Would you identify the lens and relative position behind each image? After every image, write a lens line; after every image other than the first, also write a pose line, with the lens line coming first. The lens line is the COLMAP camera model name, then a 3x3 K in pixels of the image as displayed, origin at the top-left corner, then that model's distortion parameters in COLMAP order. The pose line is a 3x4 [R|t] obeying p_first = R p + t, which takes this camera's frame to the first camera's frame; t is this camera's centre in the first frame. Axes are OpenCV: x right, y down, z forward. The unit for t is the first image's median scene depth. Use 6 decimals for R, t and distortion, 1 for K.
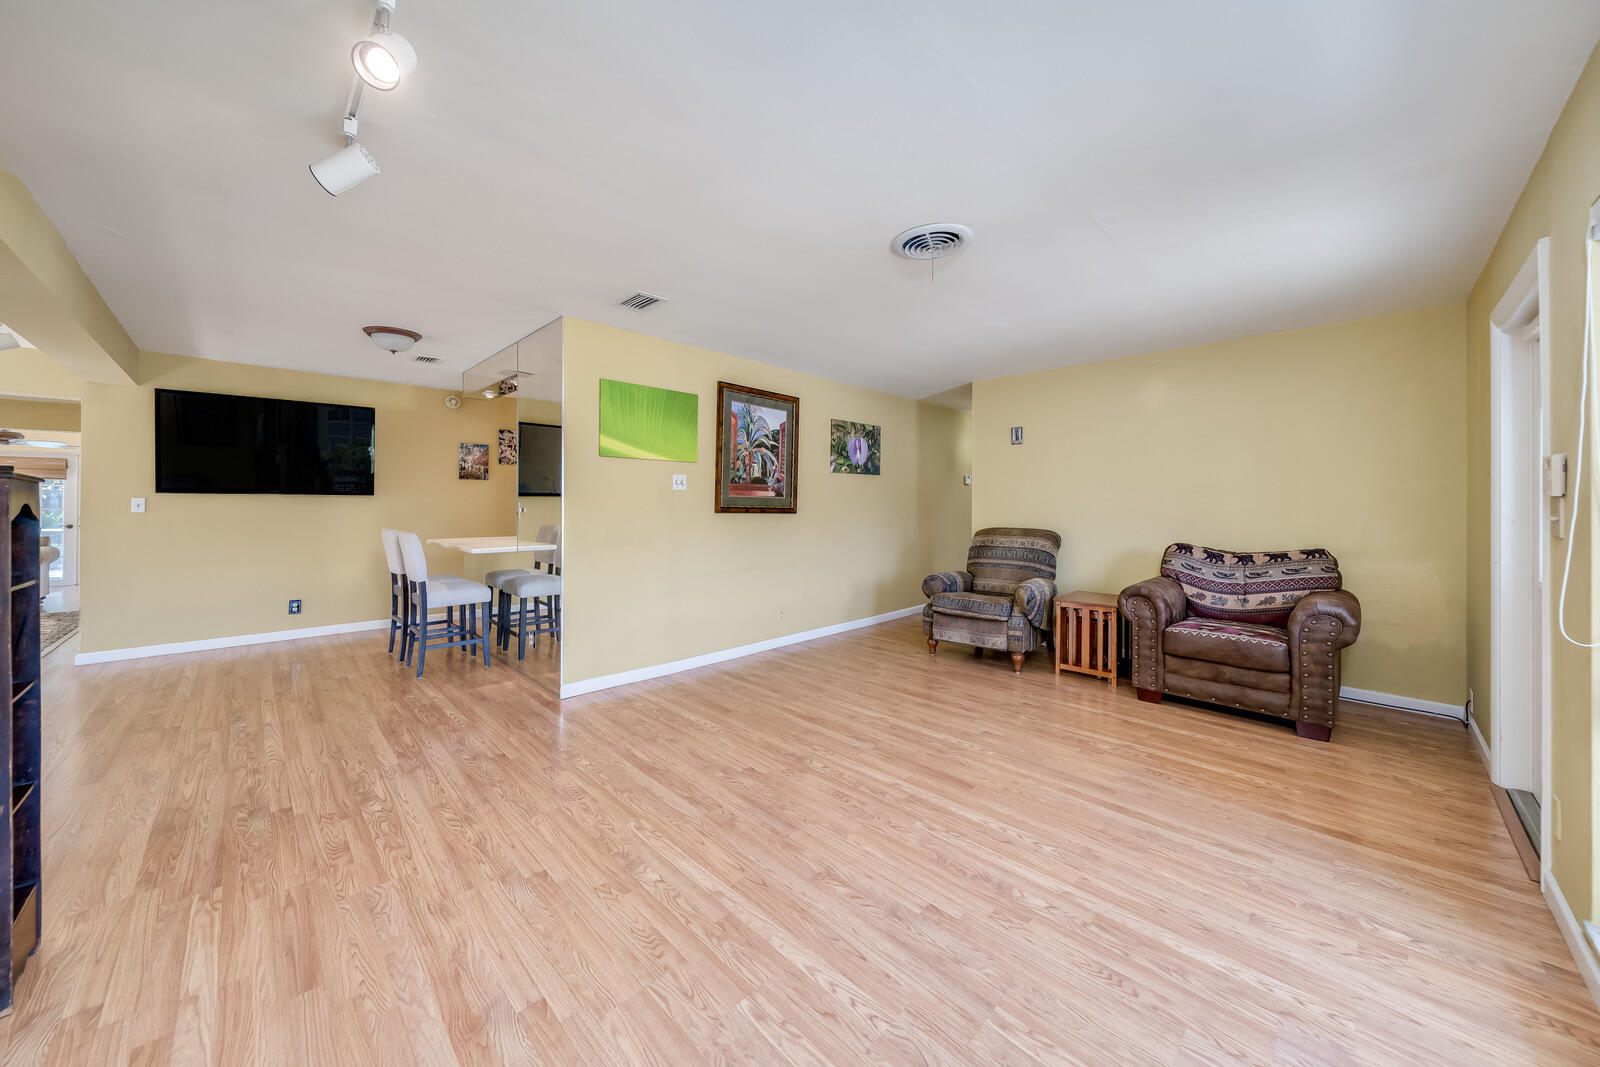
lens RADIAL K [[561.0, 0, 801.1], [0, 561.0, 501.9], [0, 0, 1]] dist [-0.003525, -0.000054]
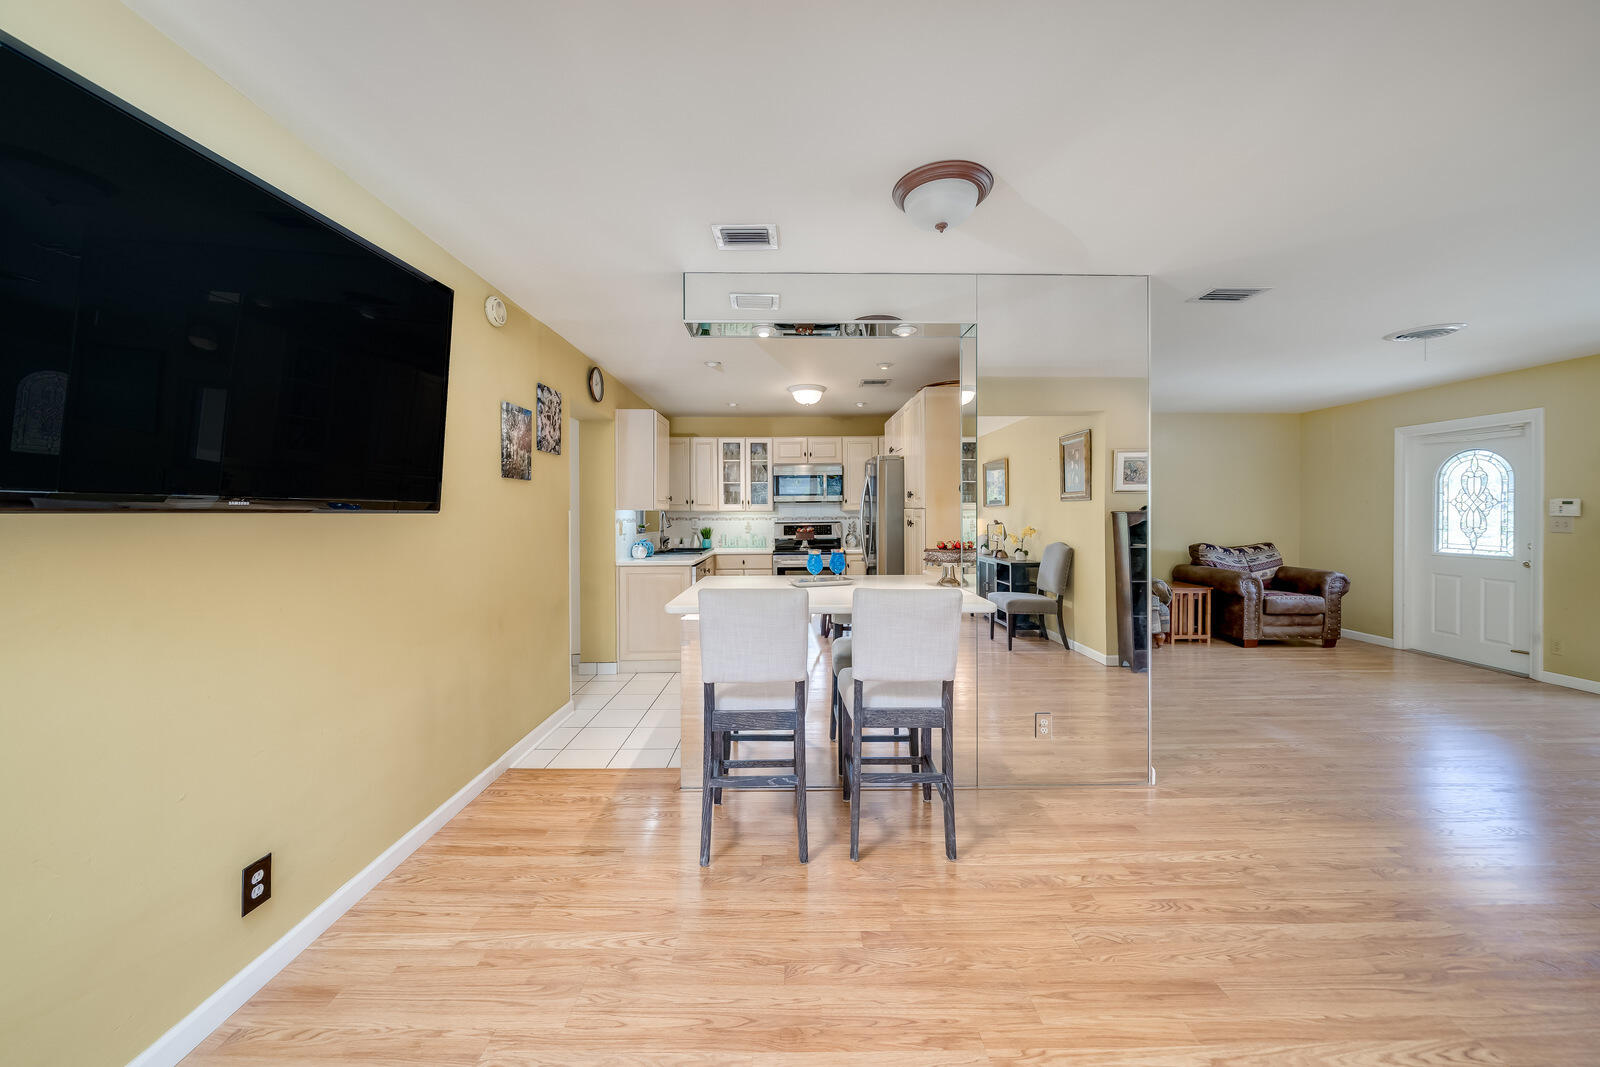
lens RADIAL K [[554.2, 0, 798.3], [0, 554.2, 520.1], [0, 0, 1]] dist [-0.003397, -0.000231]
pose [[0.694602, -0.015338, 0.719231, -1.067973], [0.000504, 0.999783, 0.020834, -0.019307], [-0.719394, -0.014109, 0.694459, 0.682599]]
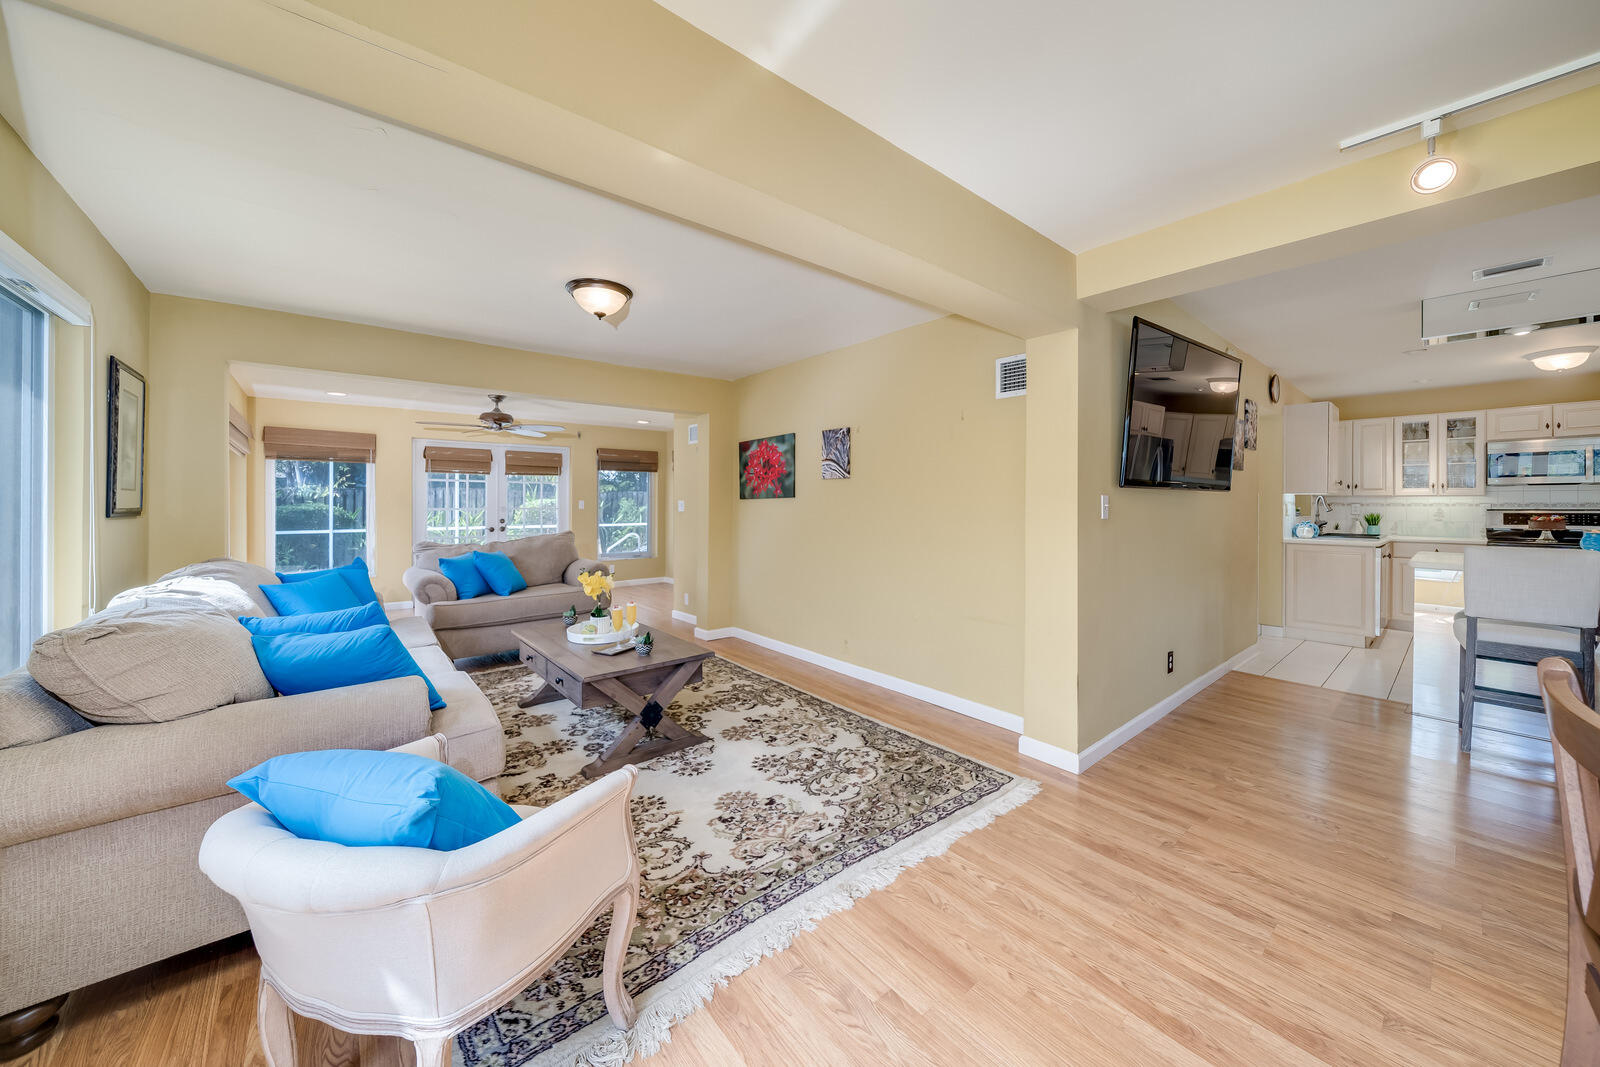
lens RADIAL K [[561.0, 0, 801.1], [0, 561.0, 501.9], [0, 0, 1]] dist [-0.003525, -0.000054]
pose [[0.996845, 0.000916, -0.079373, -1.504526], [-0.000485, 0.999985, 0.005442, -0.004435], [0.079376, -0.005386, 0.996830, 0.364397]]
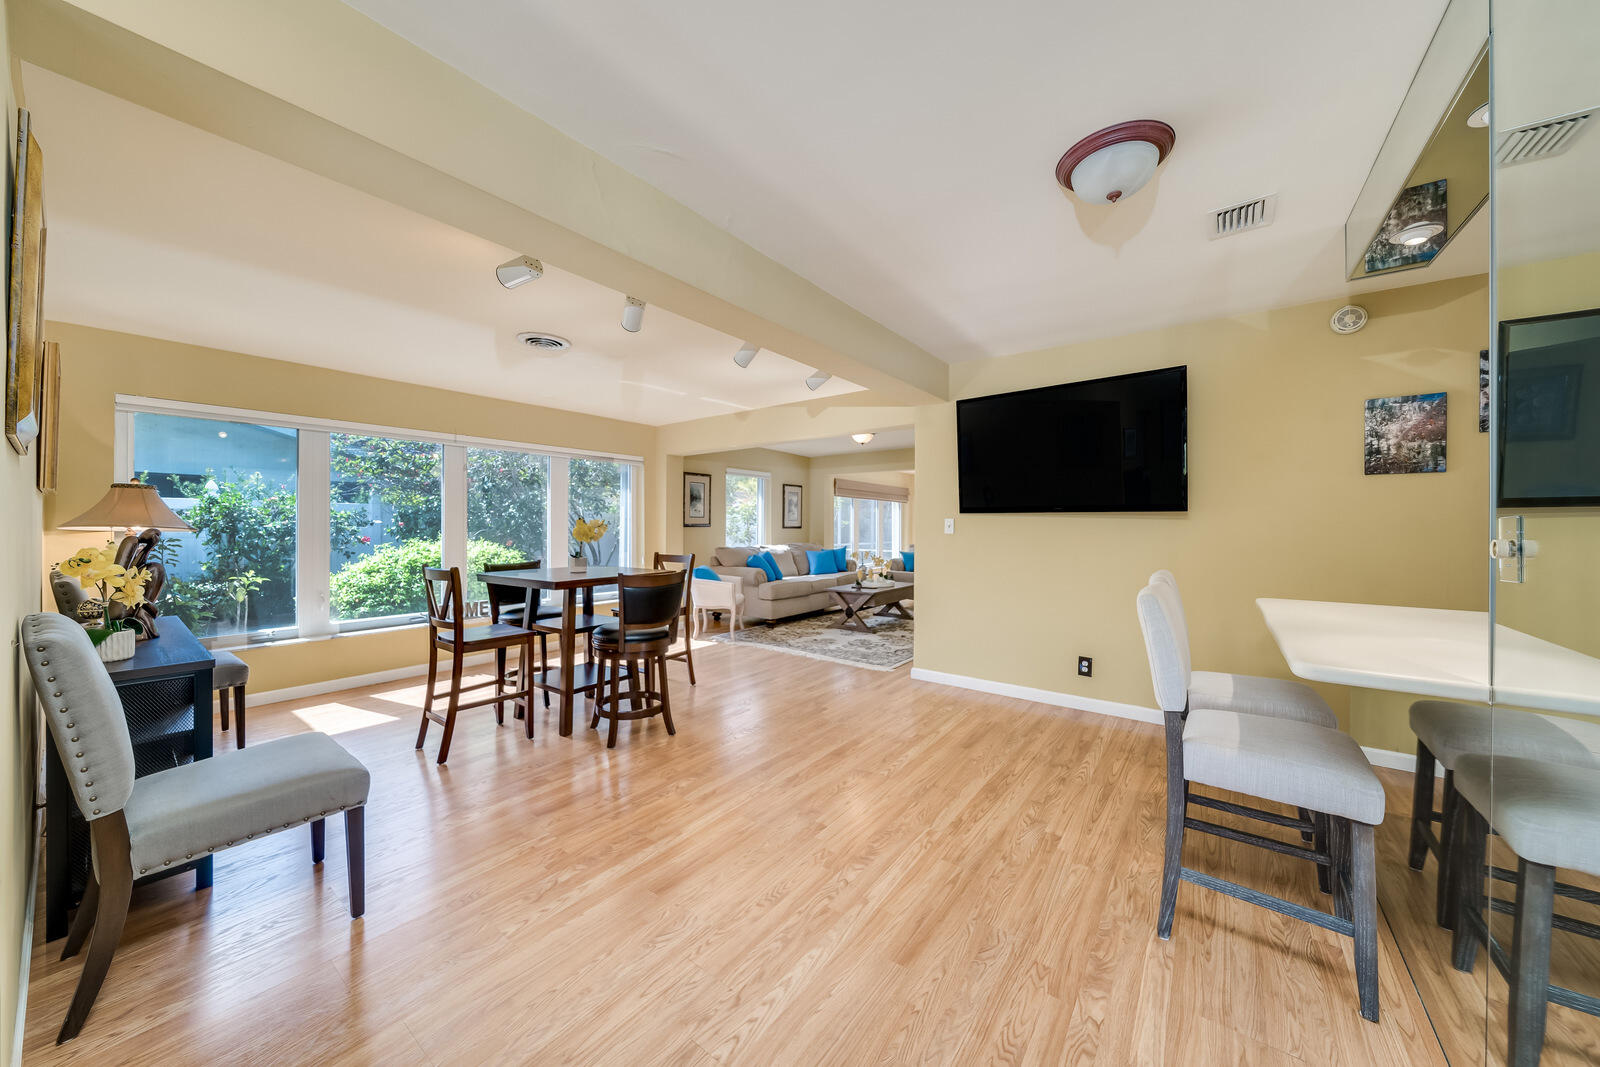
lens RADIAL K [[560.2, 0, 794.8], [0, 560.2, 528.5], [0, 0, 1]] dist [-0.000335, -0.000056]
pose [[0.142053, 0.005813, -0.989842, -0.276248], [0.004287, 0.999970, 0.006487, 0.000926], [0.989850, -0.005165, 0.142024, 0.610616]]
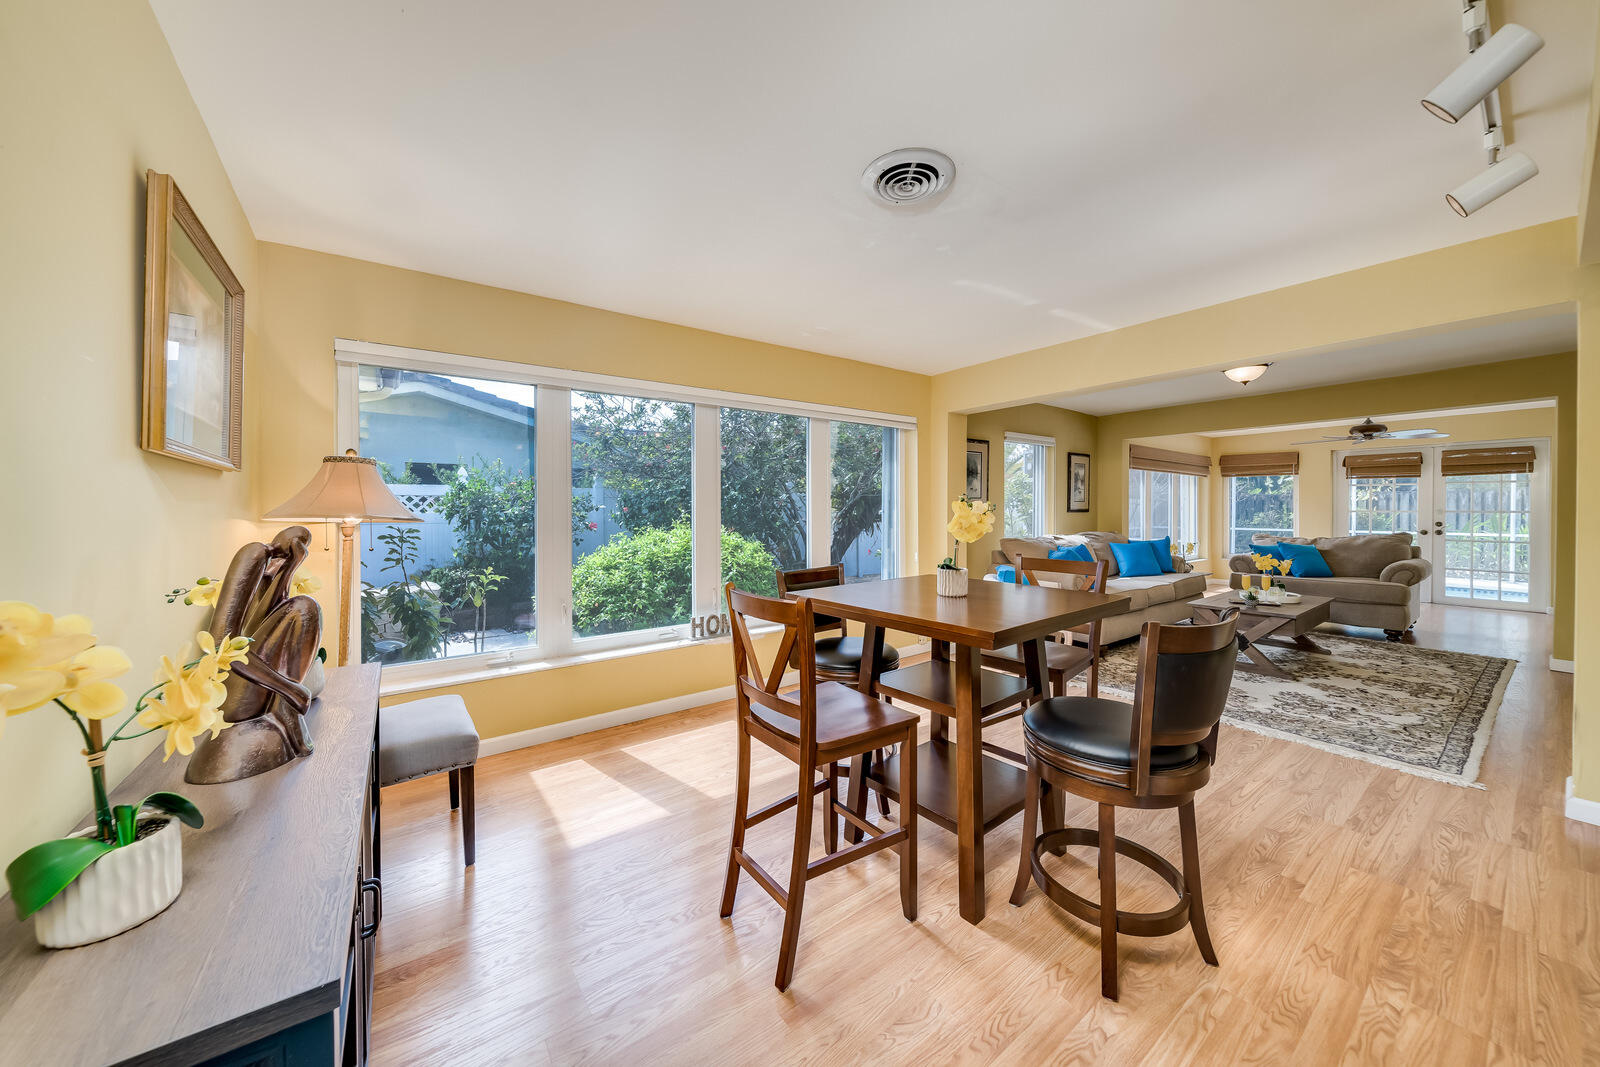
lens RADIAL K [[562.6, 0, 796.0], [0, 562.6, 511.8], [0, 0, 1]] dist [-0.000654, -0.000175]
pose [[-0.141650, 0.007749, -0.989886, -0.656831], [0.010907, 0.999921, 0.006267, -0.004164], [0.989857, -0.009909, -0.141723, 0.350861]]
